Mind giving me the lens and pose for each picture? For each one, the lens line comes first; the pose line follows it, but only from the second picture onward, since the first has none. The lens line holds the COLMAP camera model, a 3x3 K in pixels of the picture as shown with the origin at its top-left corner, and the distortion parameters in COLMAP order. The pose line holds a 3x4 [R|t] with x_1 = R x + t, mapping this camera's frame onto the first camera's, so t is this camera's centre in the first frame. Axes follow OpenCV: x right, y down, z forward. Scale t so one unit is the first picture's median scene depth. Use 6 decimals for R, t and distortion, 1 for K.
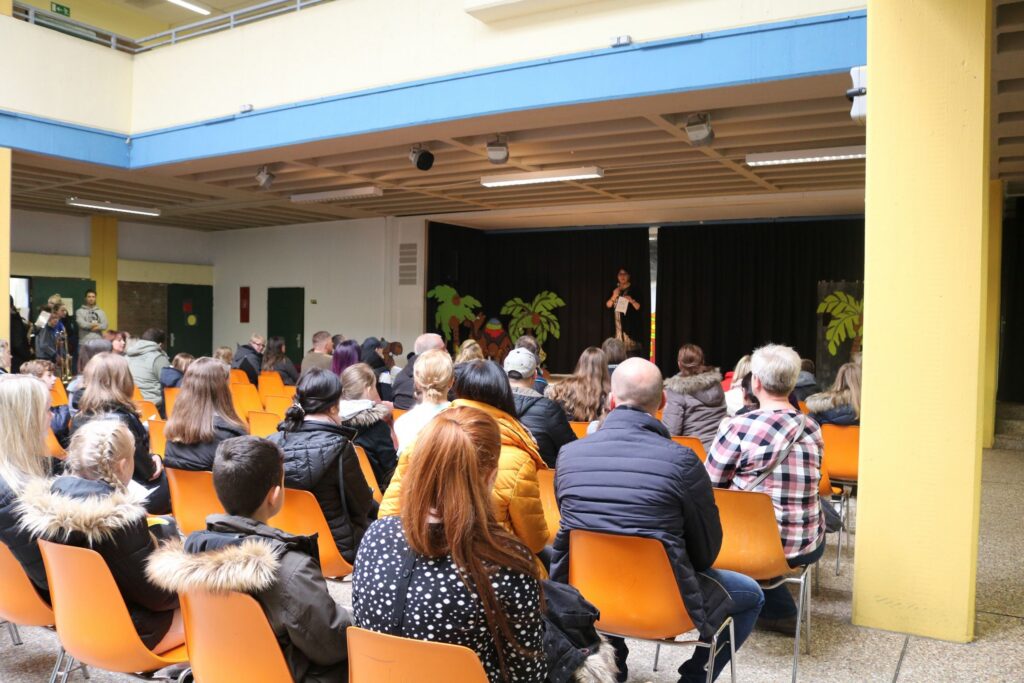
lens RADIAL K [[851.9, 0, 512.0], [0, 851.9, 341.5], [0, 0, 1]] dist [-0.181302, 0.151932]
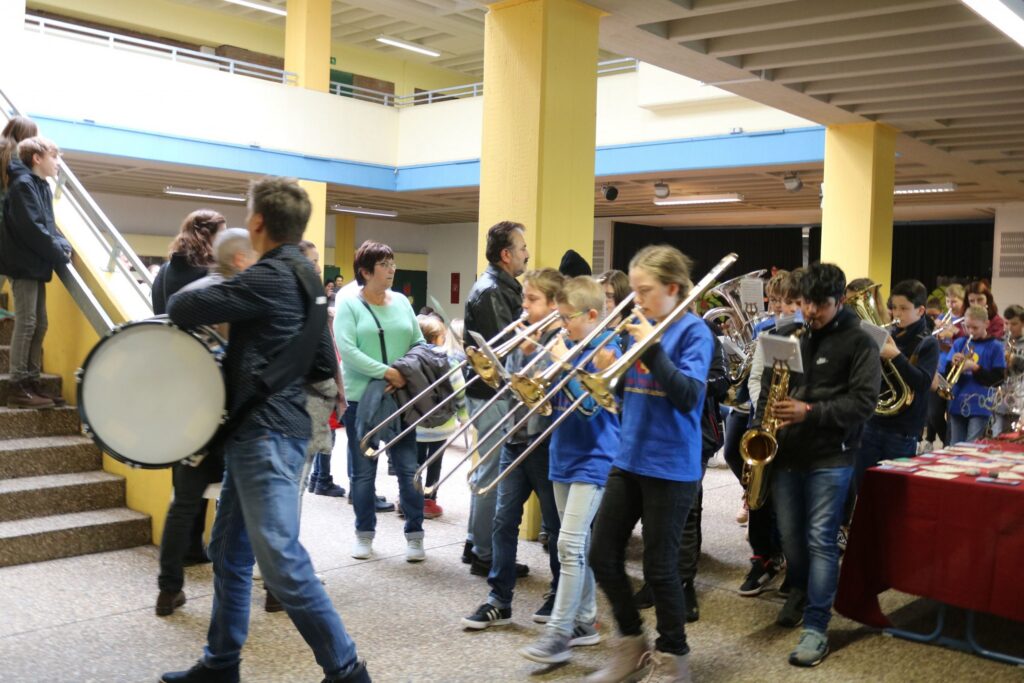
lens RADIAL K [[1088.1, 0, 512.0], [0, 1088.1, 341.5], [0, 0, 1]] dist [-0.037218, -0.018355]
pose [[0.981461, 0.021418, -0.190460, 0.067882], [-0.019247, 0.999727, 0.013240, 0.012252], [0.190692, -0.009329, 0.981606, -0.654881]]
